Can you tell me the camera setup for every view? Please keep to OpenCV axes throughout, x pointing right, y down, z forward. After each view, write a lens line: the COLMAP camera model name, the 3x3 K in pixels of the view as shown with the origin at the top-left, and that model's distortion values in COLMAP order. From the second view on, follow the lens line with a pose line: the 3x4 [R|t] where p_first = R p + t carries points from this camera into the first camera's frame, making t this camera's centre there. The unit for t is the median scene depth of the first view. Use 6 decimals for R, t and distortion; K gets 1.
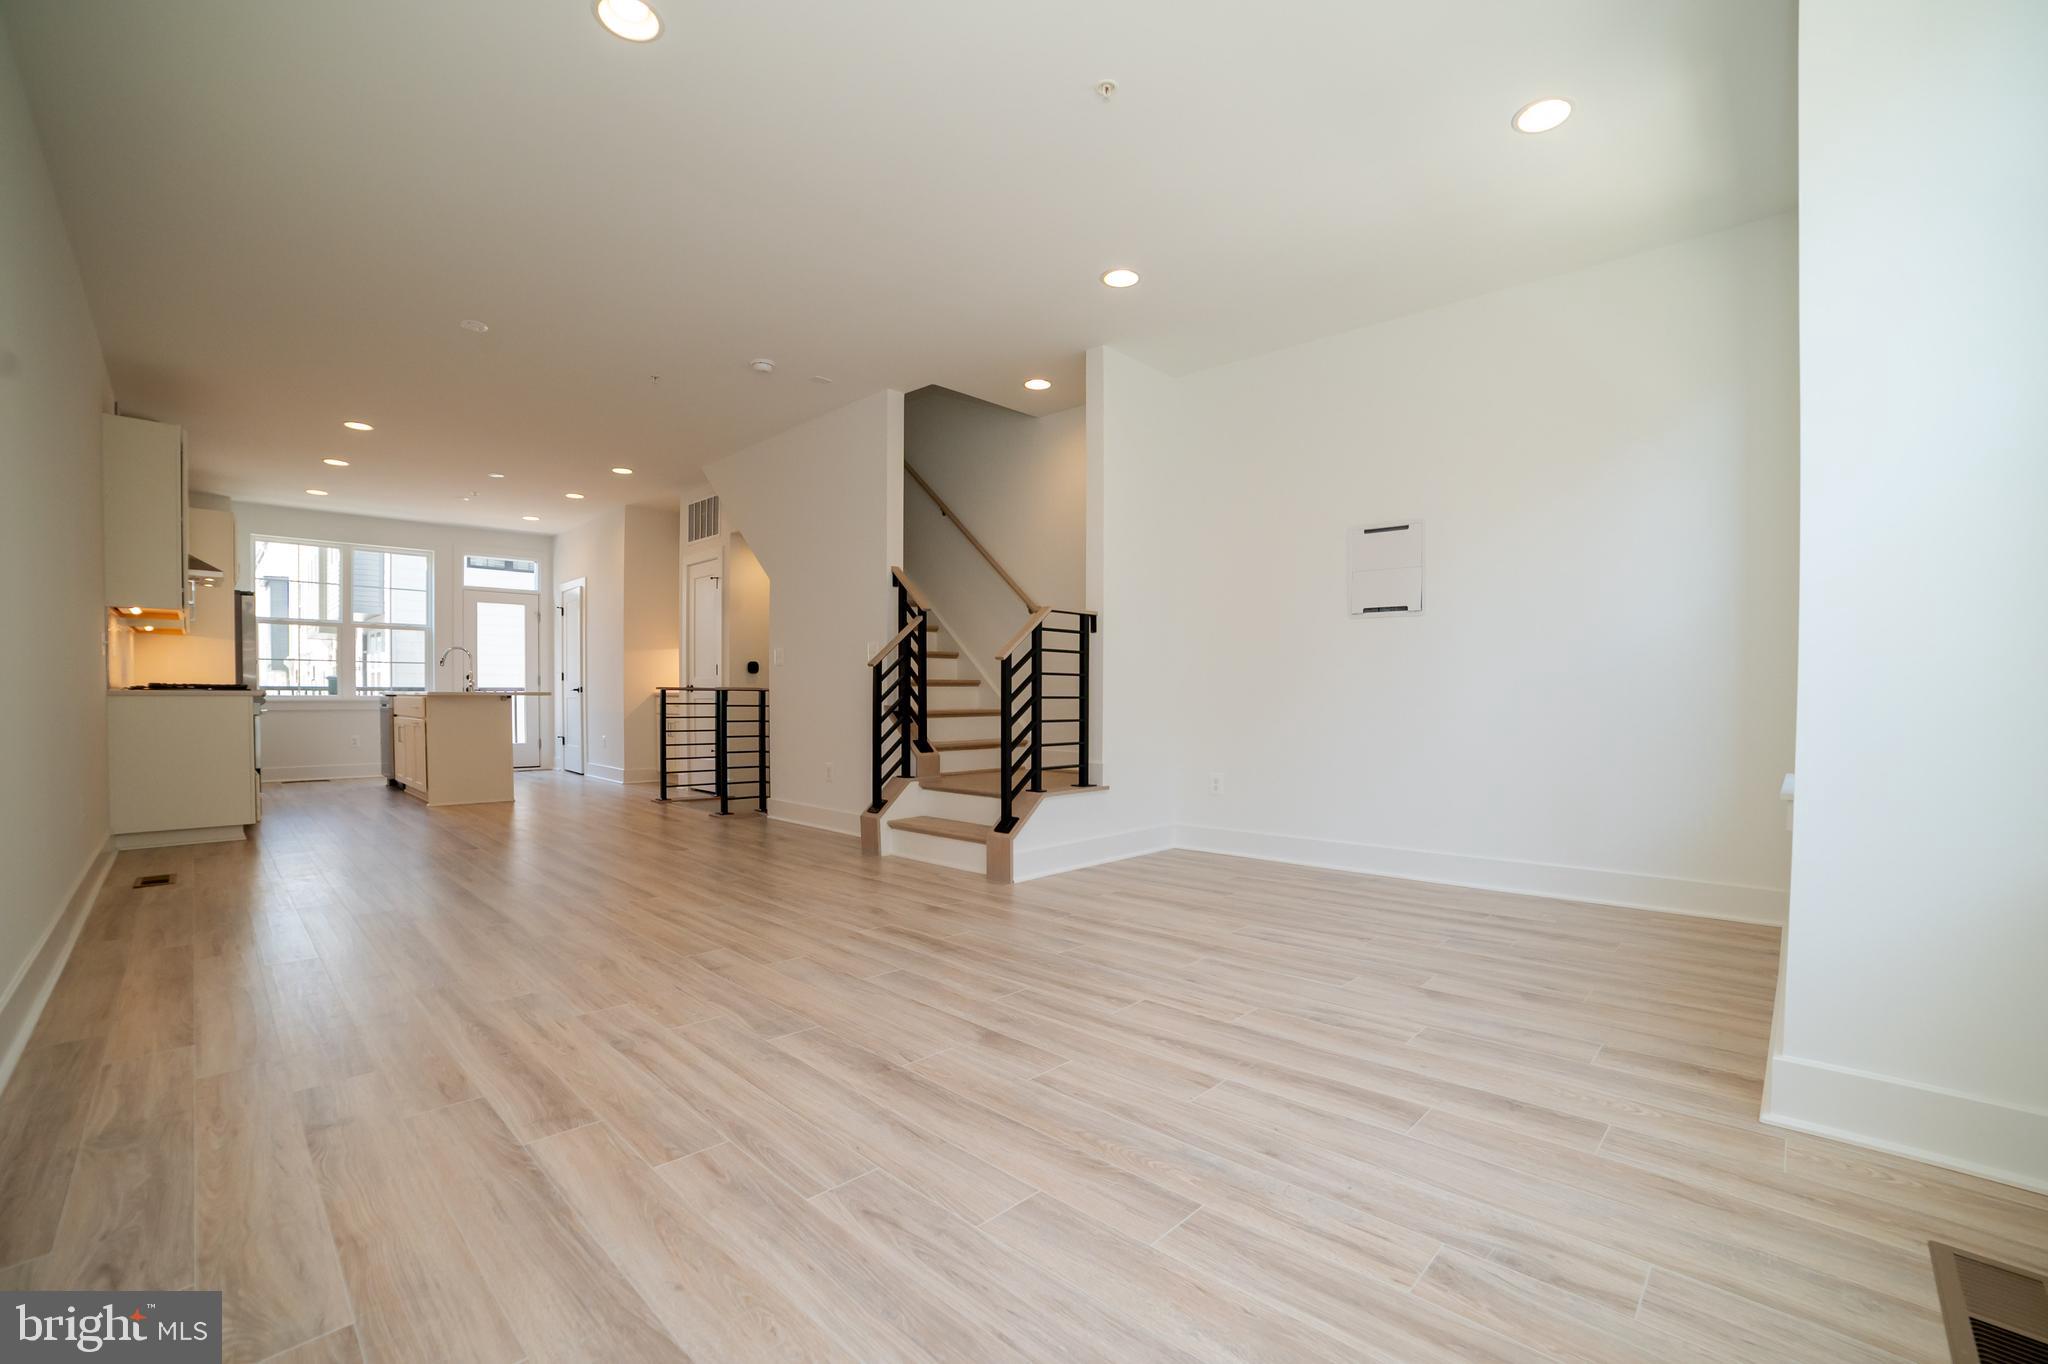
lens RADIAL K [[867.4, 0, 1026.7], [0, 867.4, 717.4], [0, 0, 1]] dist [-0.123960, 0.048183]
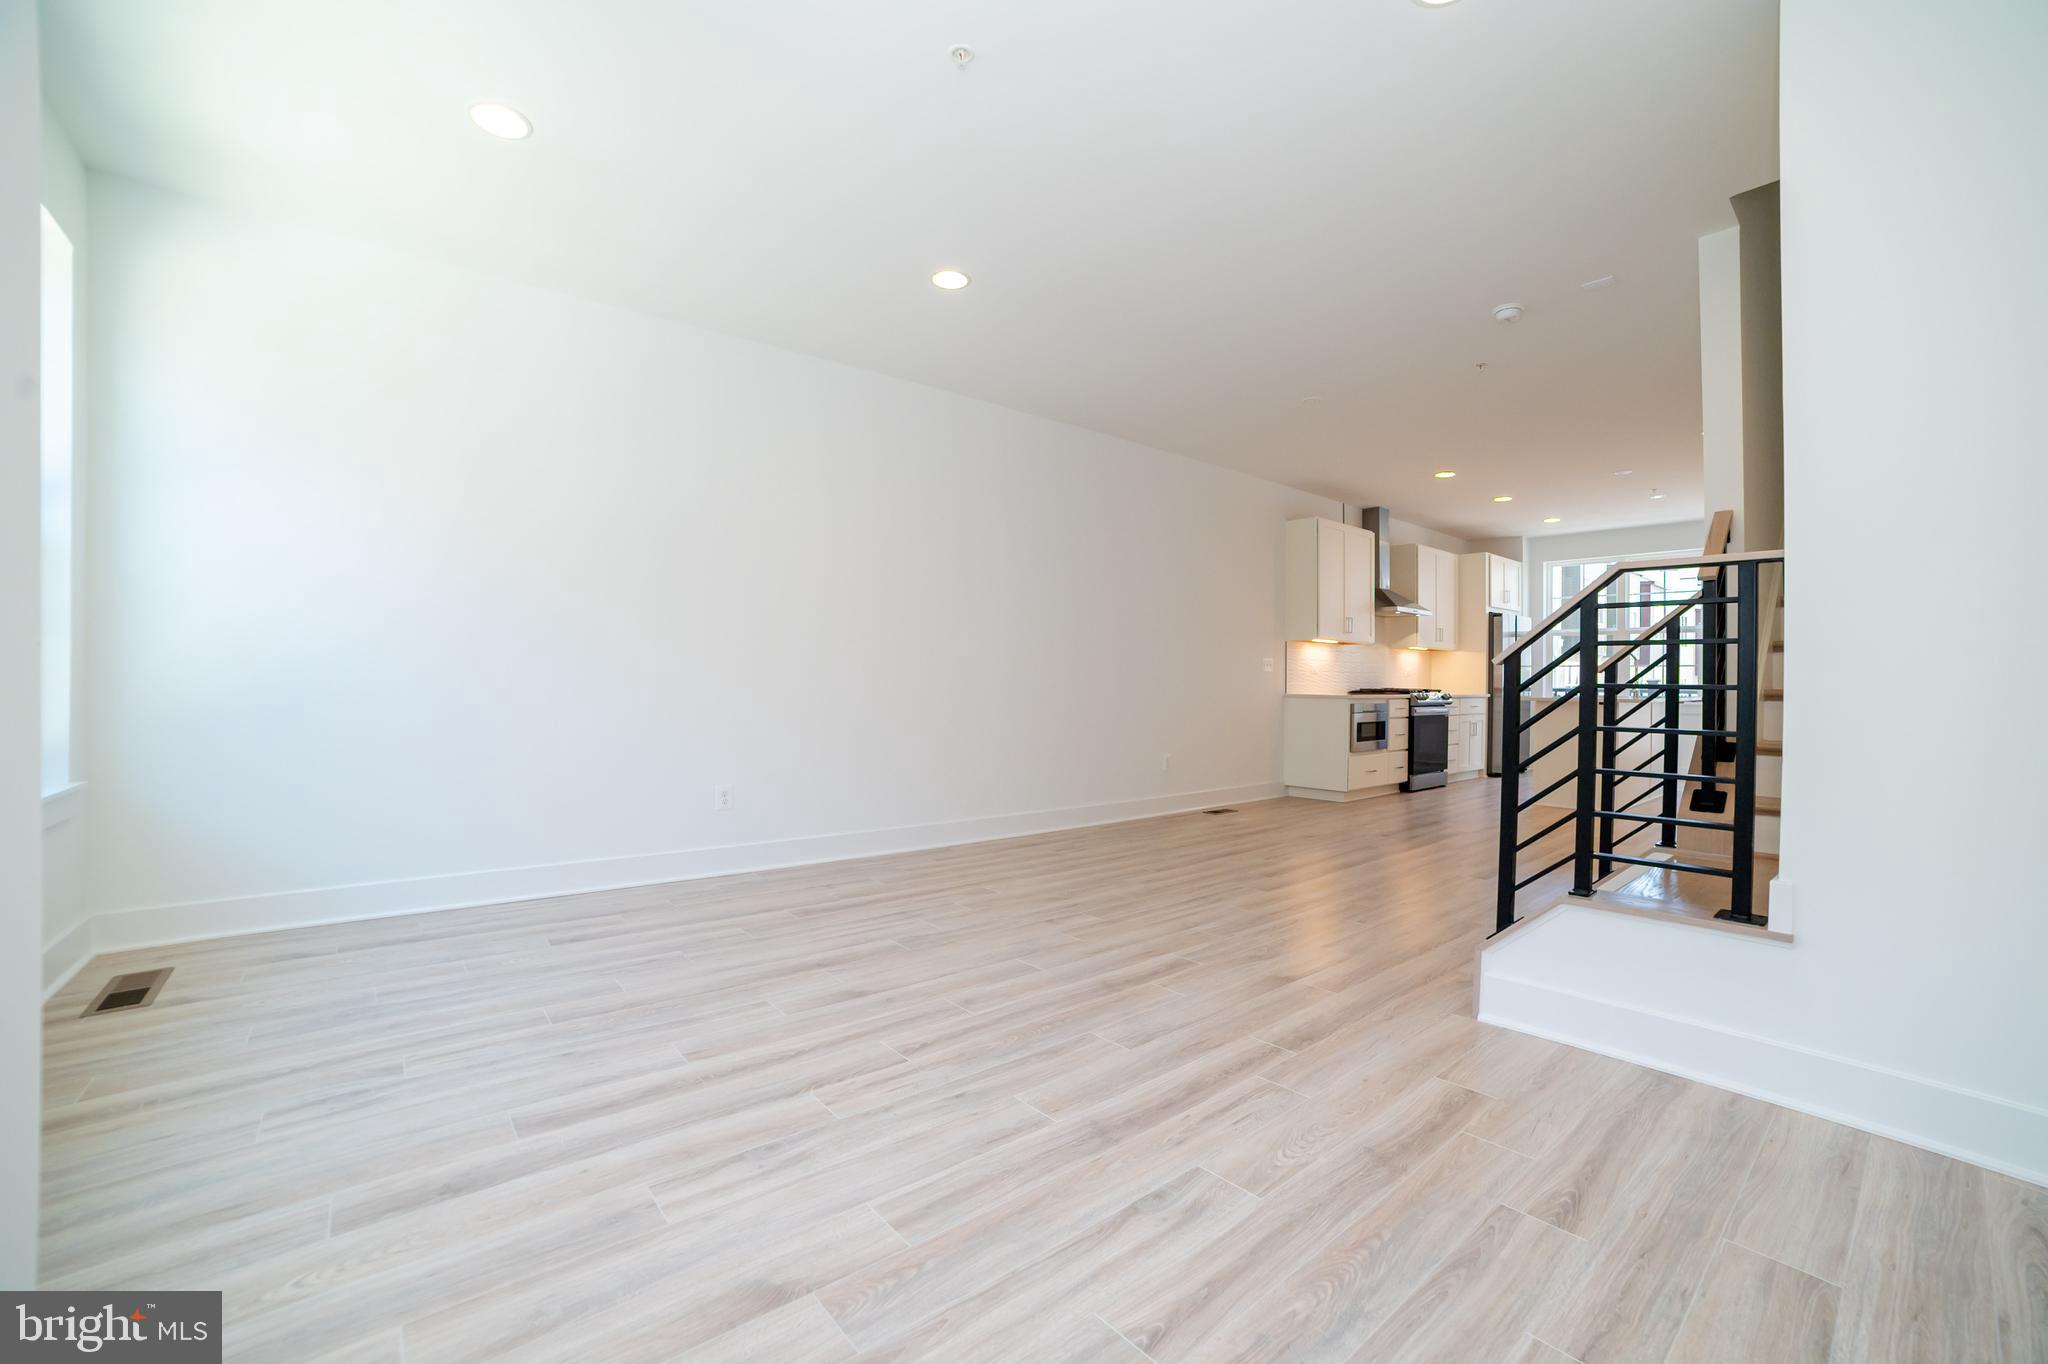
lens RADIAL K [[833.3, 0, 1032.8], [0, 833.3, 678.9], [0, 0, 1]] dist [-0.101337, 0.033003]
pose [[-0.097220, -0.011381, -0.995198, 0.732755], [-0.034221, 0.999382, -0.008086, -0.048163], [0.994674, 0.033270, -0.097549, 0.902365]]
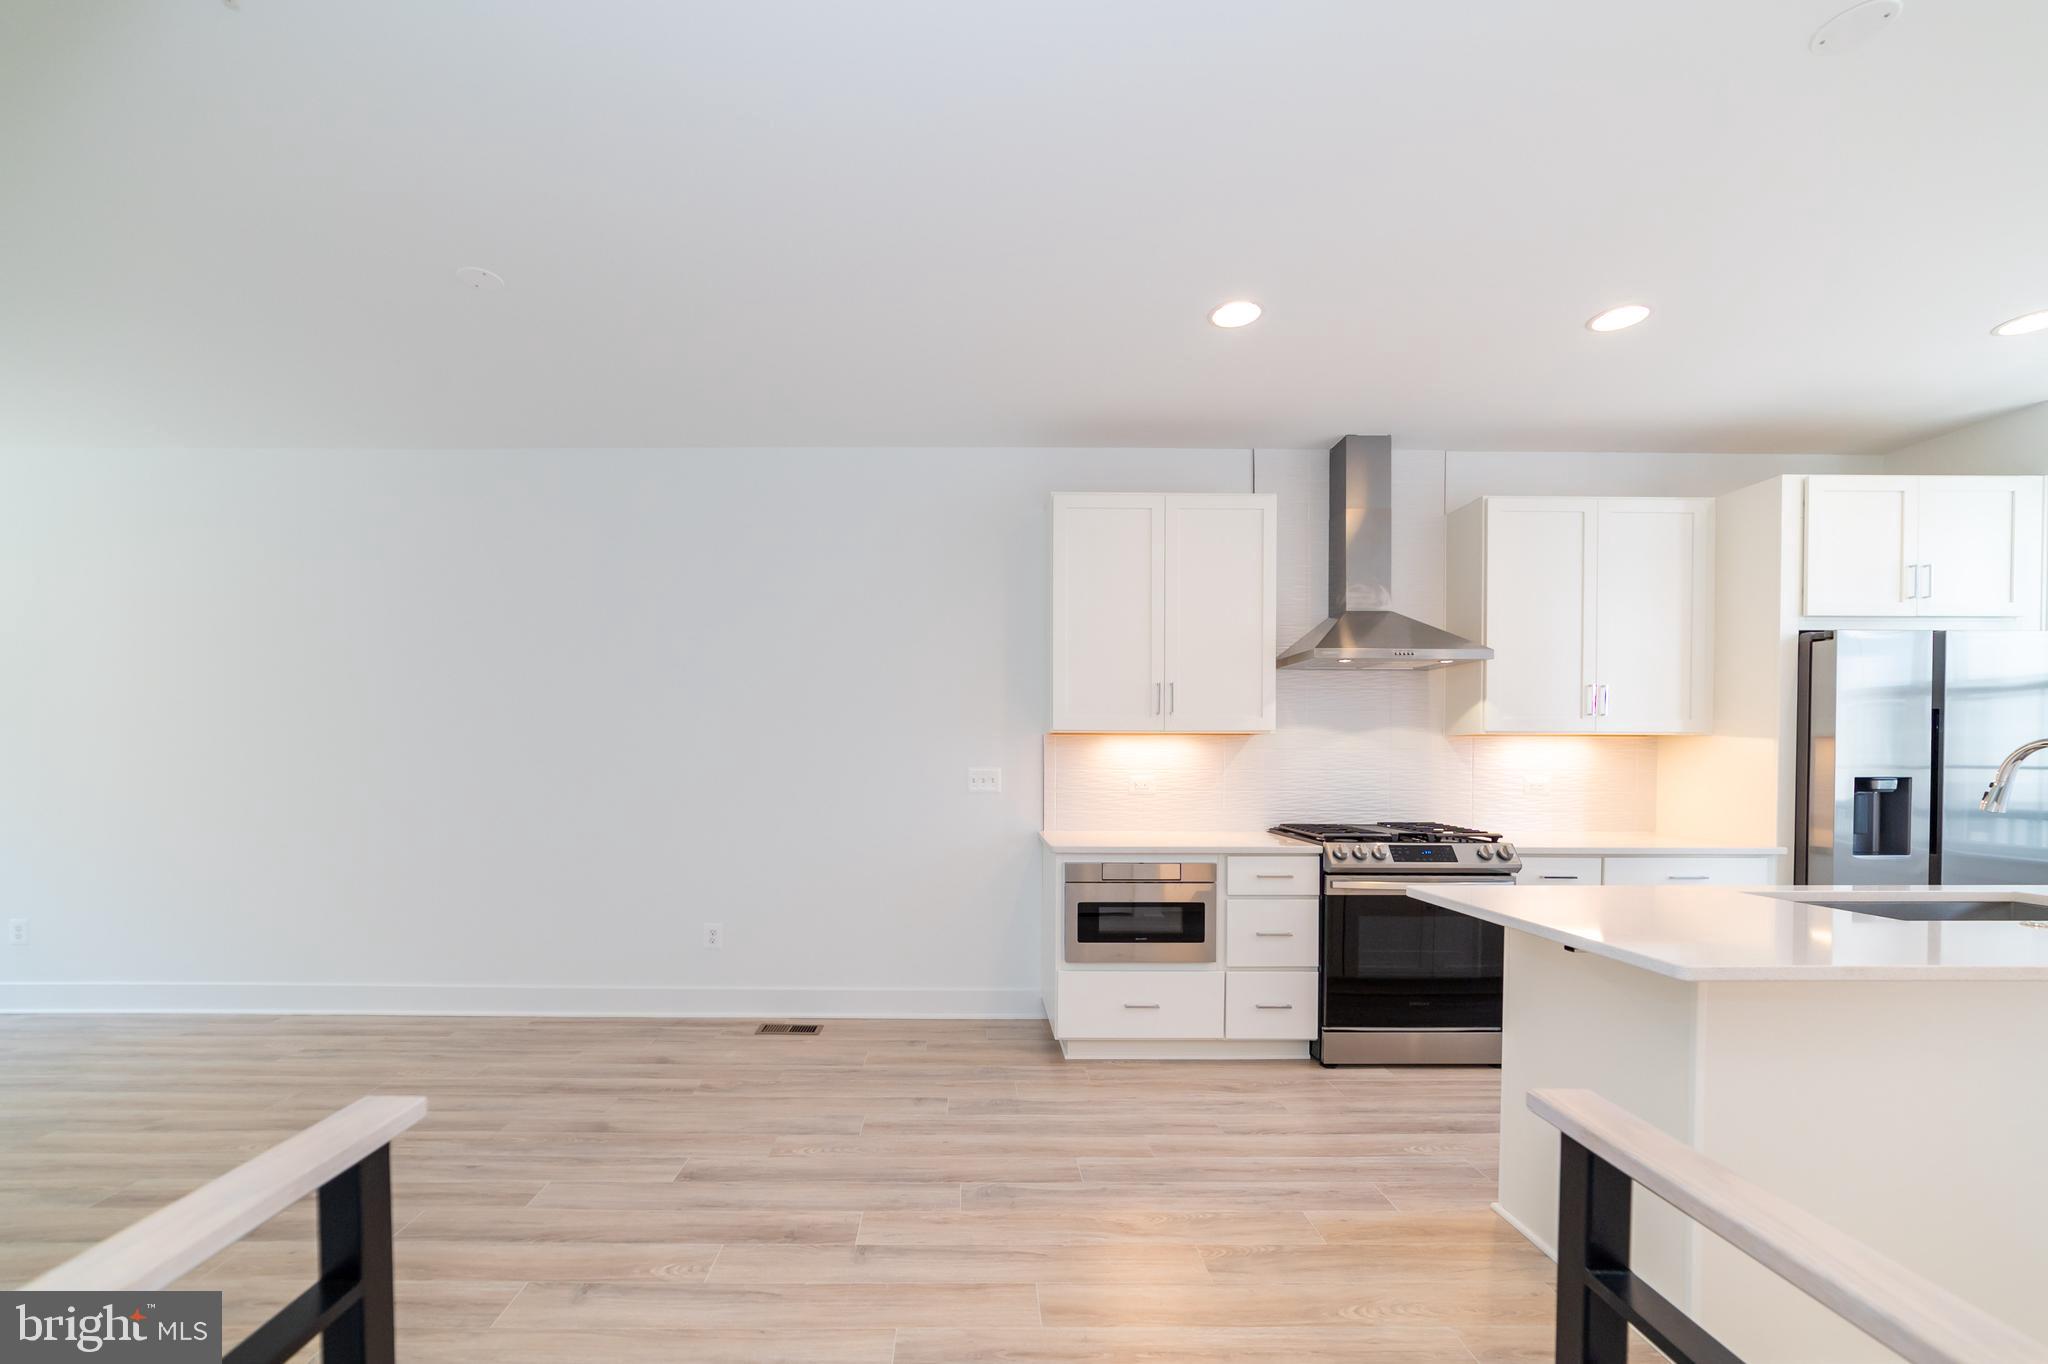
lens RADIAL K [[824.5, 0, 966.0], [0, 824.5, 773.1], [0, 0, 1]] dist [-0.006724, 0.000439]
pose [[-0.717271, 0.004397, -0.696780, -0.643272], [-0.025095, 0.999168, 0.032139, -0.174782], [0.696342, 0.040538, -0.716564, 2.180955]]
